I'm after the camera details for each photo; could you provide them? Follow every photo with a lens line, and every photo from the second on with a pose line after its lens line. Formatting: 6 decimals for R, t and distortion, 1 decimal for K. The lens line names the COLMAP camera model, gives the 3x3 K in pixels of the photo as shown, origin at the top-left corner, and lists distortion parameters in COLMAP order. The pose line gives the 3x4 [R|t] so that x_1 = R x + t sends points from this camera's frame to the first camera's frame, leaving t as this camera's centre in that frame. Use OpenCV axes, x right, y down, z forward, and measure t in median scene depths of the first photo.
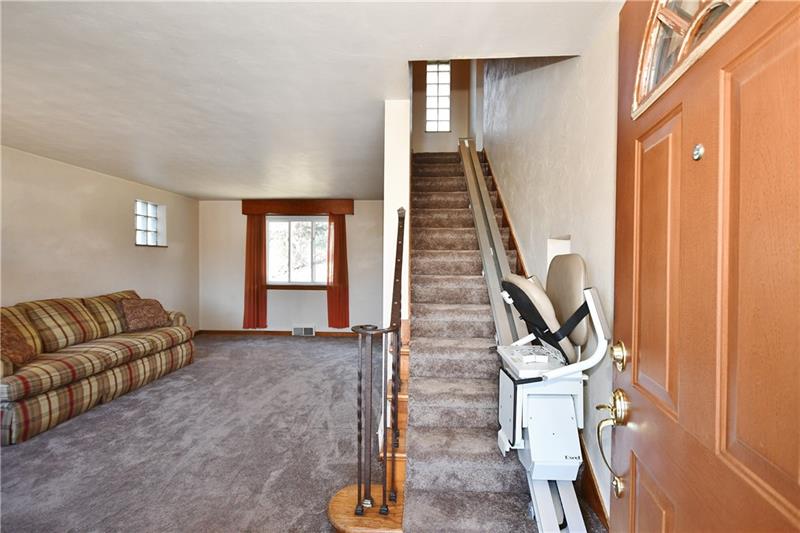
lens RADIAL K [[369.6, 0, 397.7], [0, 369.6, 268.0], [0, 0, 1]] dist [0.017605, -0.014537]
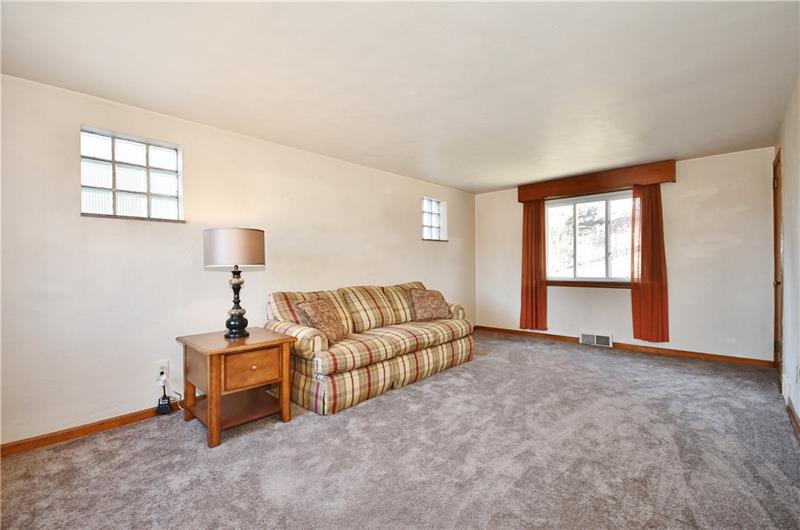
lens RADIAL K [[355.5, 0, 394.2], [0, 355.5, 267.0], [0, 0, 1]] dist [-0.000987, -0.000529]
pose [[0.760663, -0.009599, -0.649076, -0.141217], [0.002249, 0.999924, -0.012152, 0.037717], [0.649143, 0.007784, 0.760626, 0.228566]]
